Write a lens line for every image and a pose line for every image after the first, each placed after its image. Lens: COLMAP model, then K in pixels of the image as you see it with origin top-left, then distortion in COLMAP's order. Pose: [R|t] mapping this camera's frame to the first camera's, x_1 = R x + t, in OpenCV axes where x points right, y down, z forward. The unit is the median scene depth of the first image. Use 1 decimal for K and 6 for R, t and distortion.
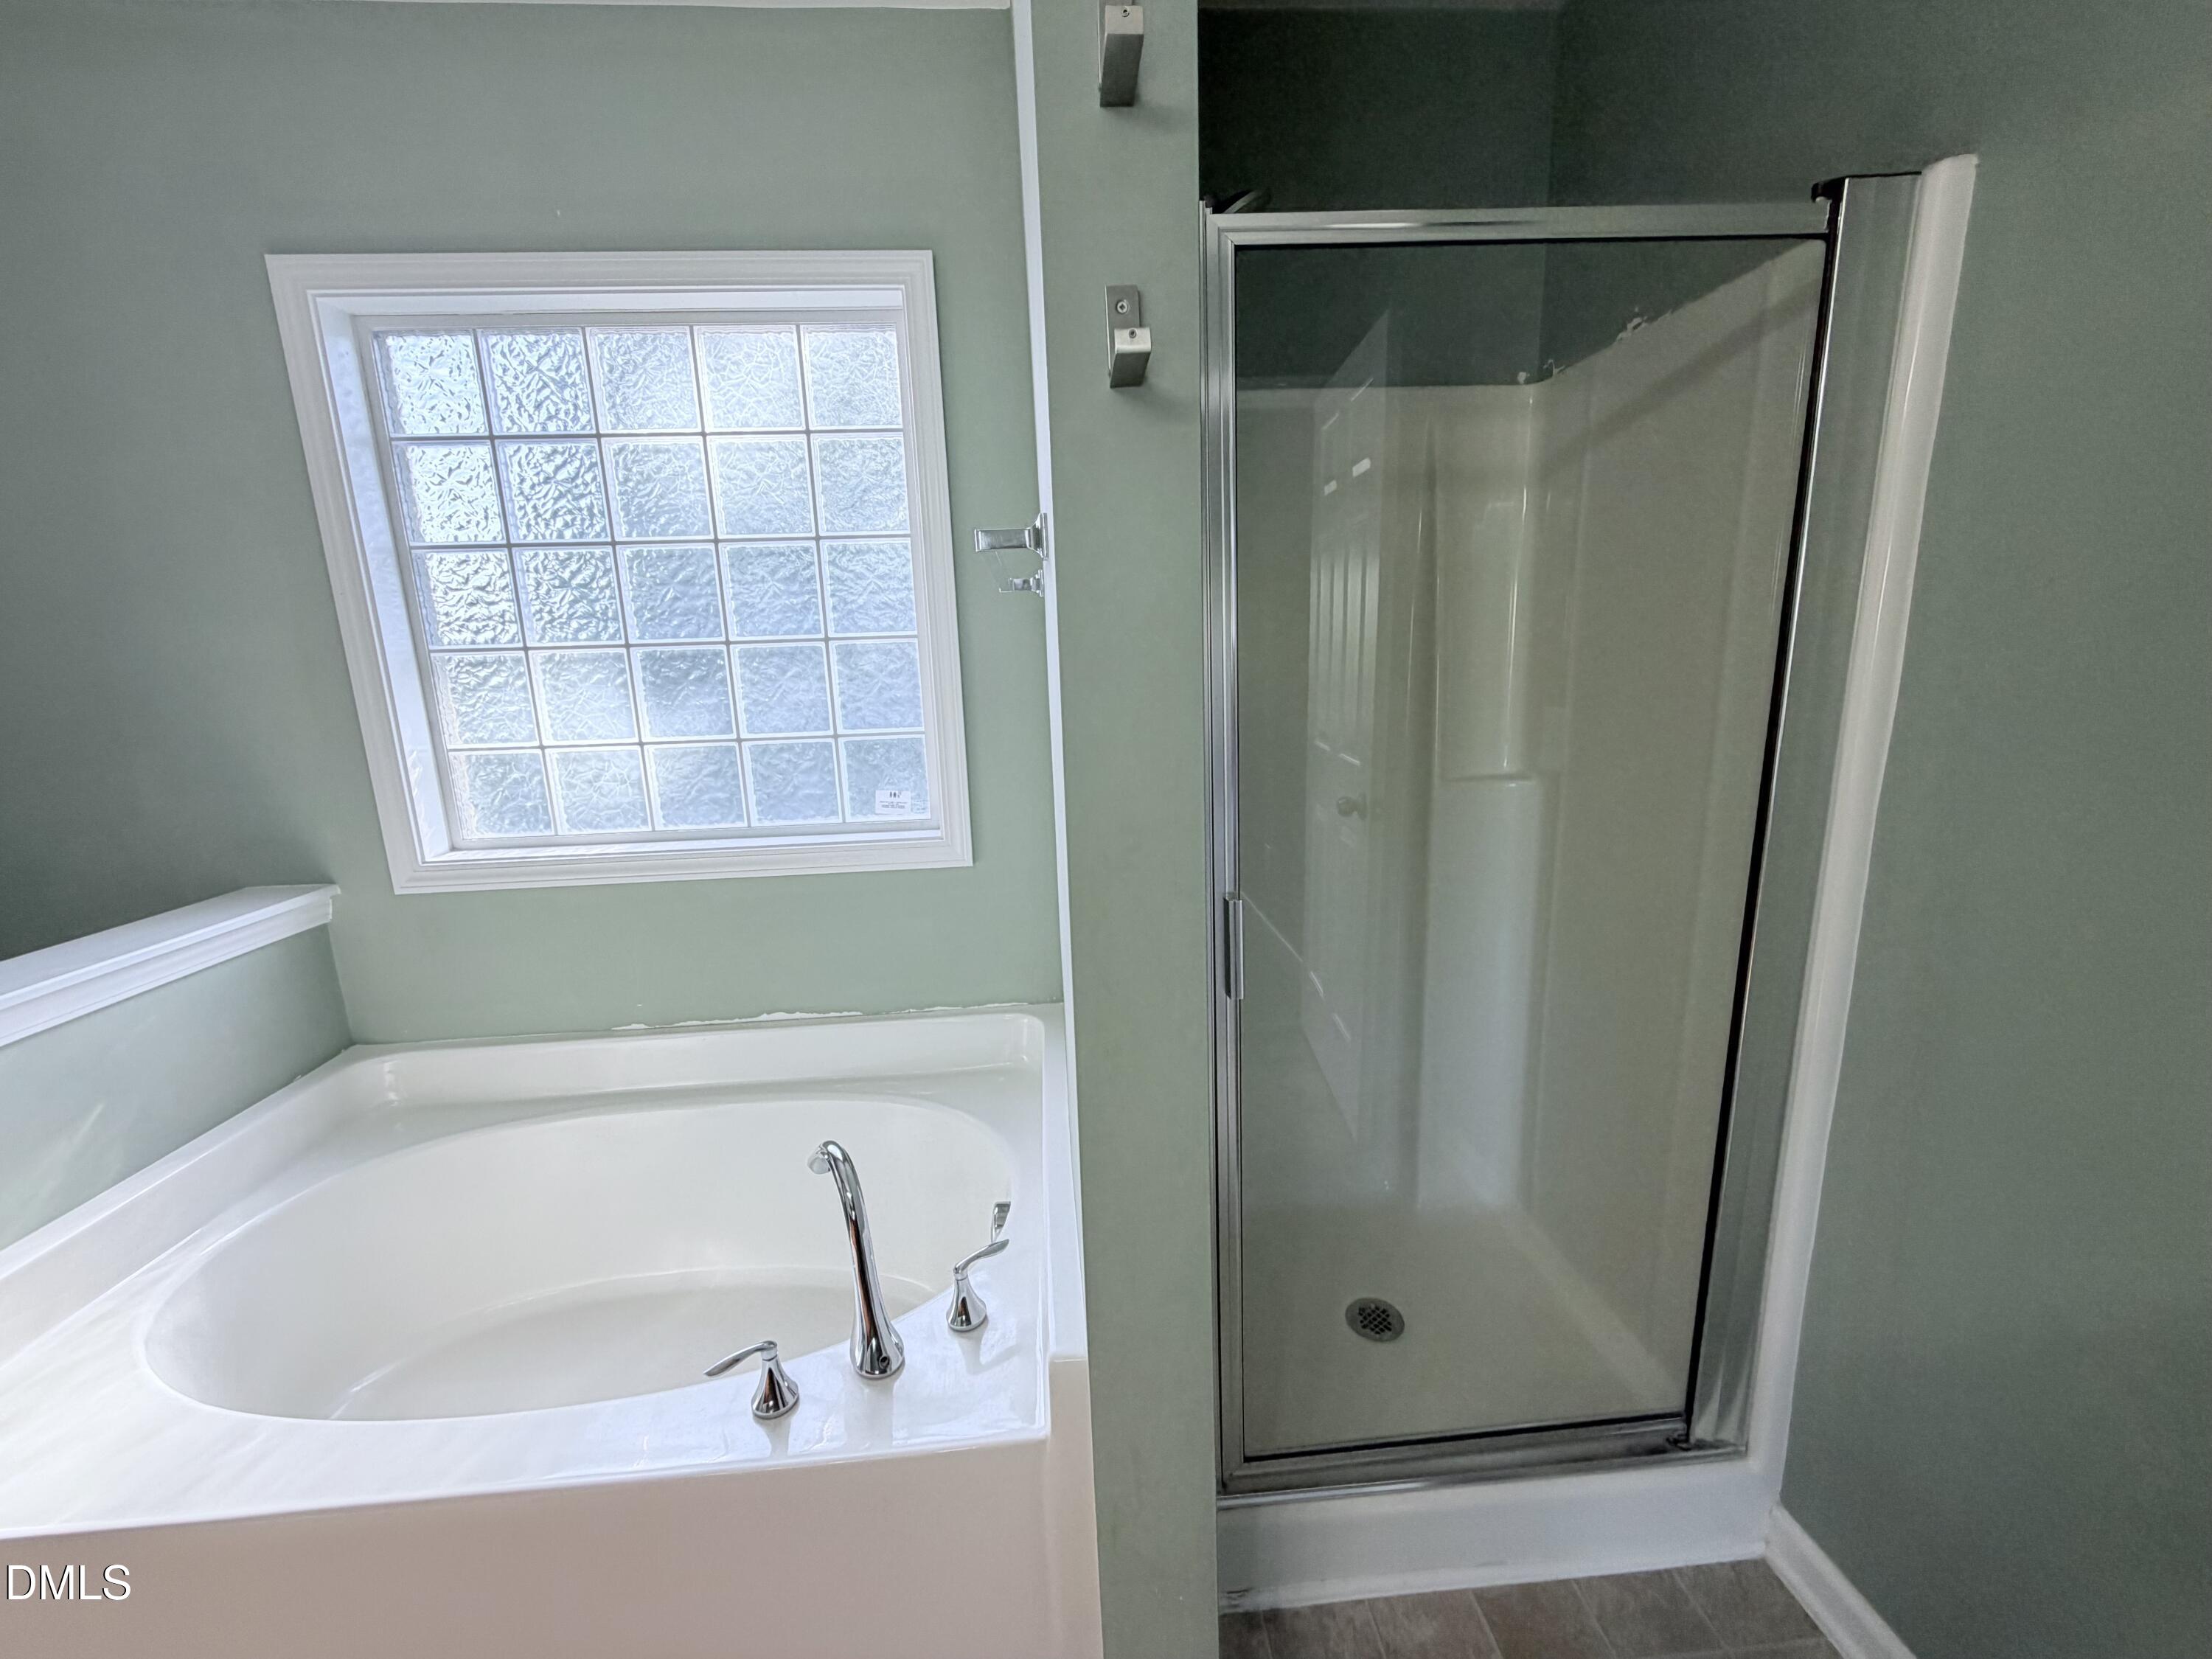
lens RADIAL K [[863.9, 0, 1106.3], [0, 863.9, 832.4], [0, 0, 1]] dist [-0.000981, -0.000508]
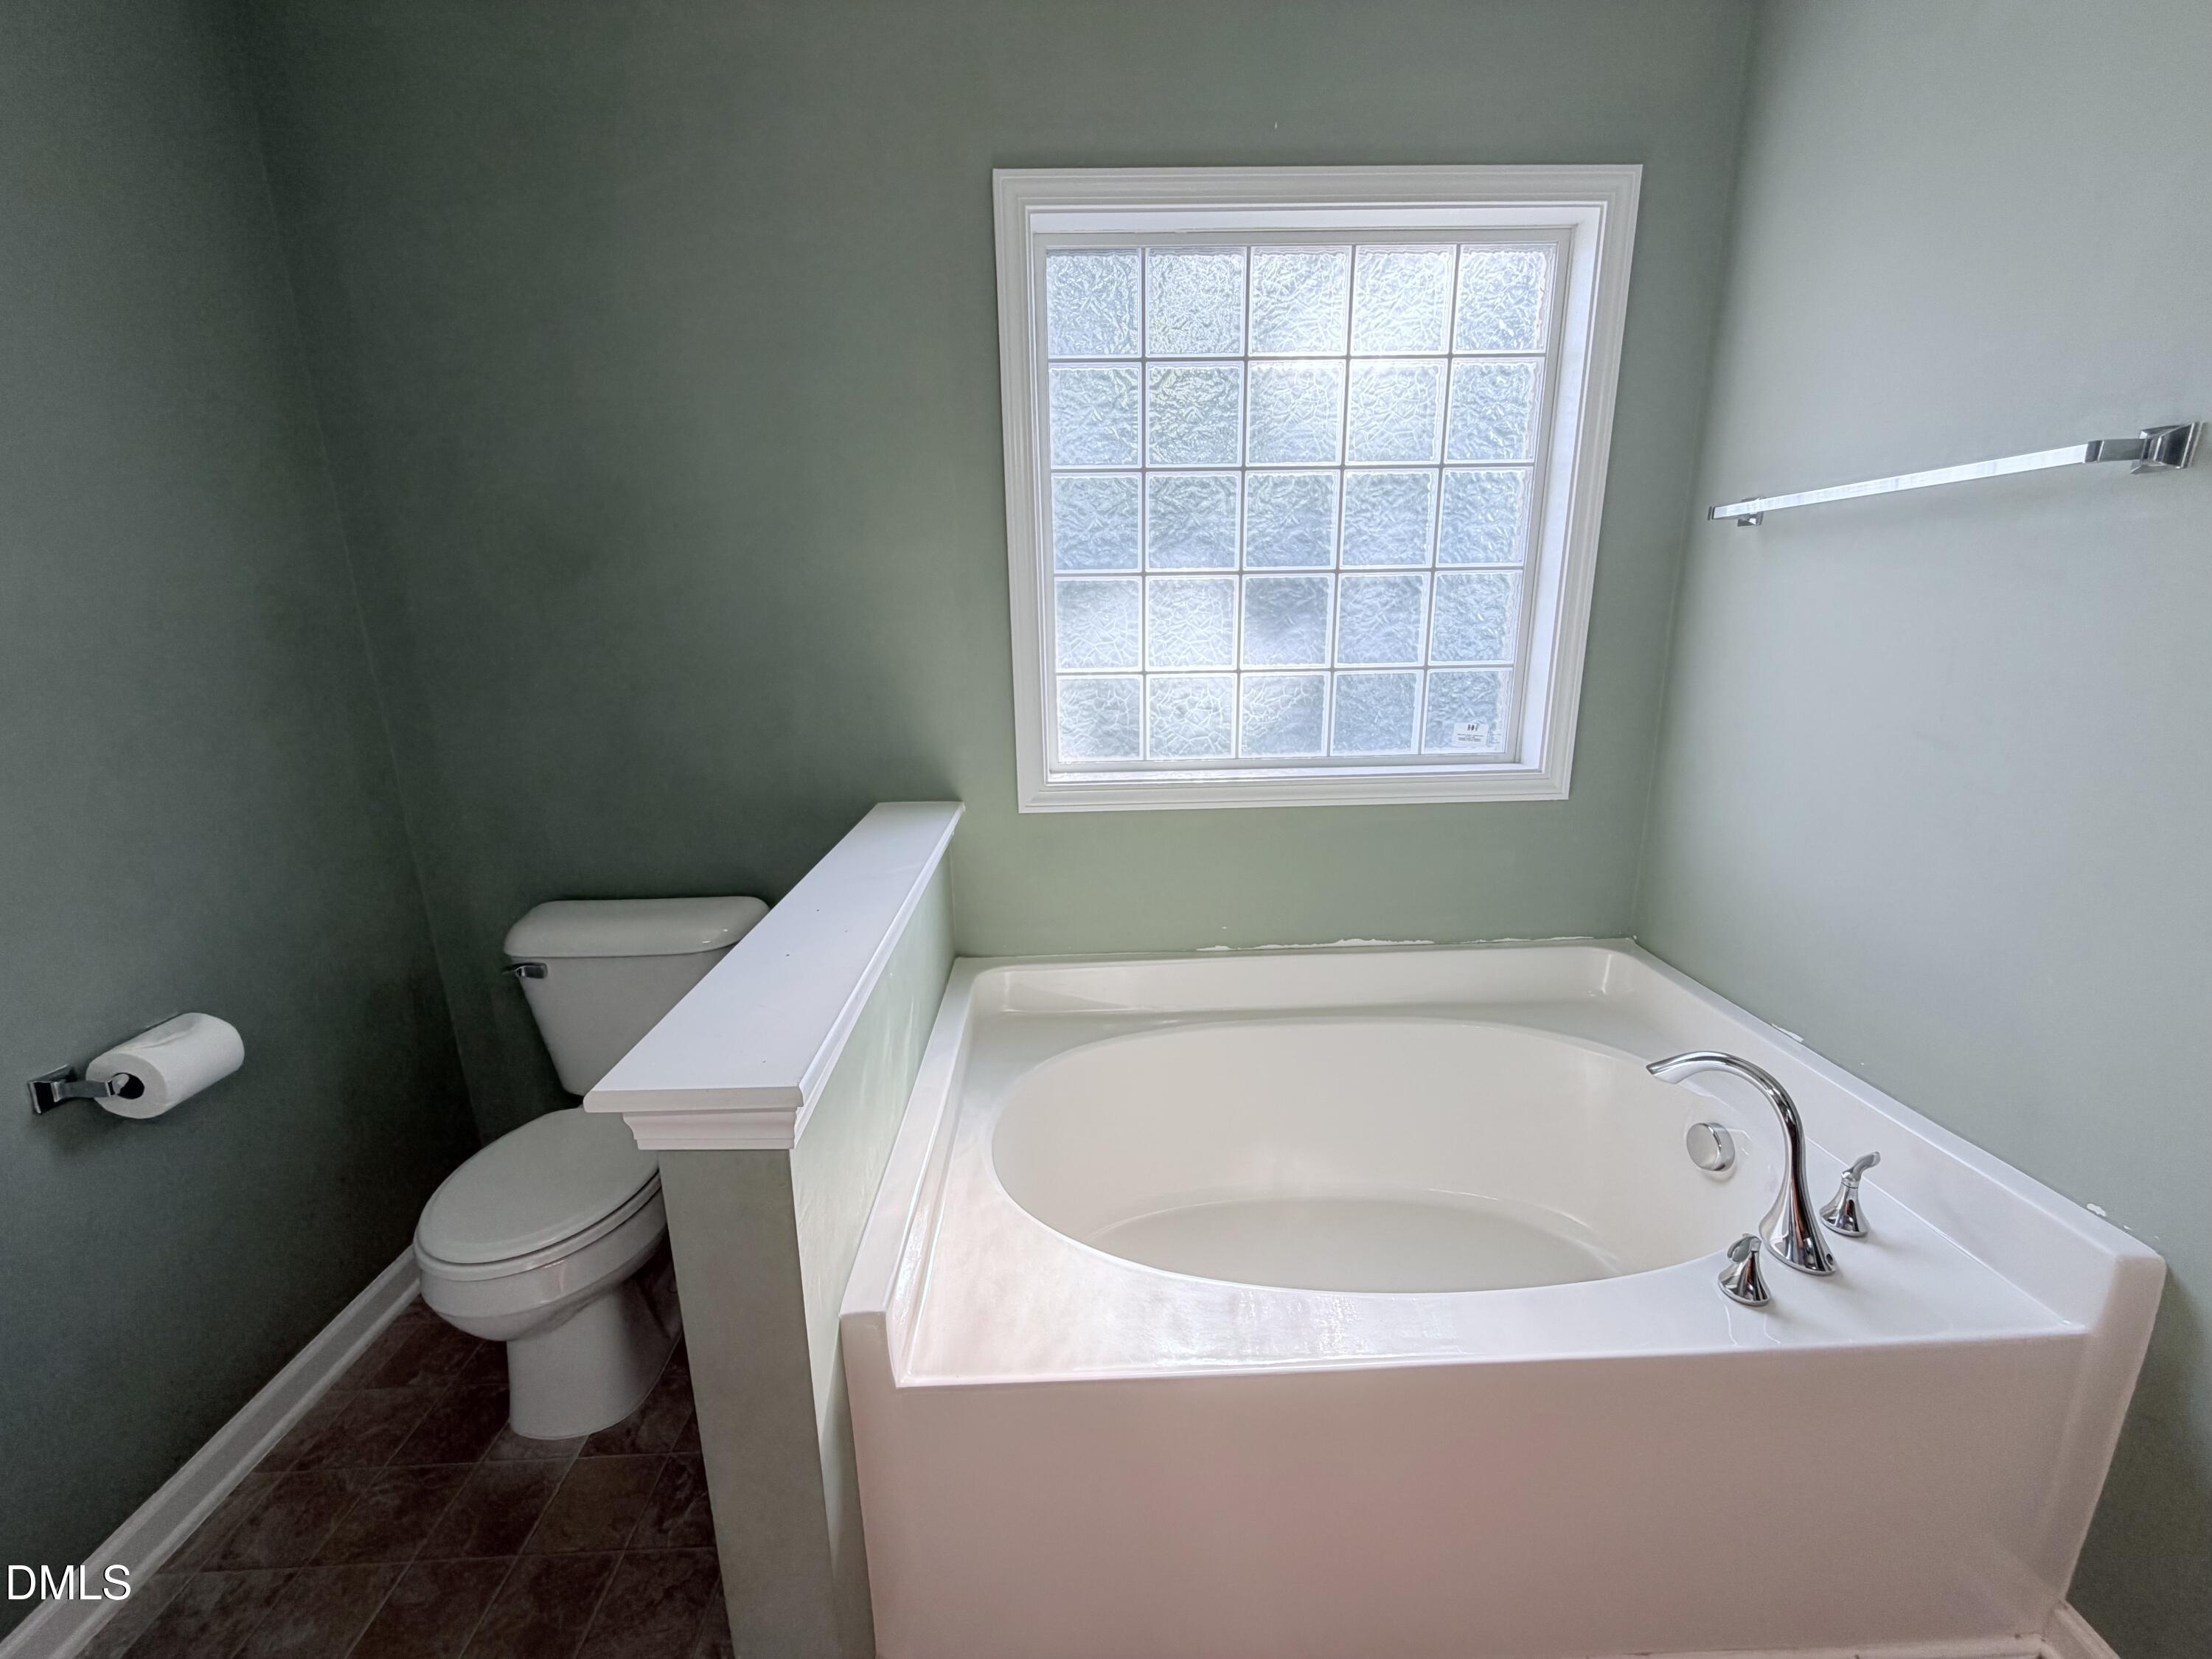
lens RADIAL K [[876.2, 0, 1105.6], [0, 876.2, 828.5], [0, 0, 1]] dist [-0.001629, 0.000122]
pose [[0.999096, 0.025192, -0.034243, -0.656978], [-0.023349, 0.998311, 0.053195, 0.030329], [0.035525, -0.052348, 0.997997, -0.040758]]
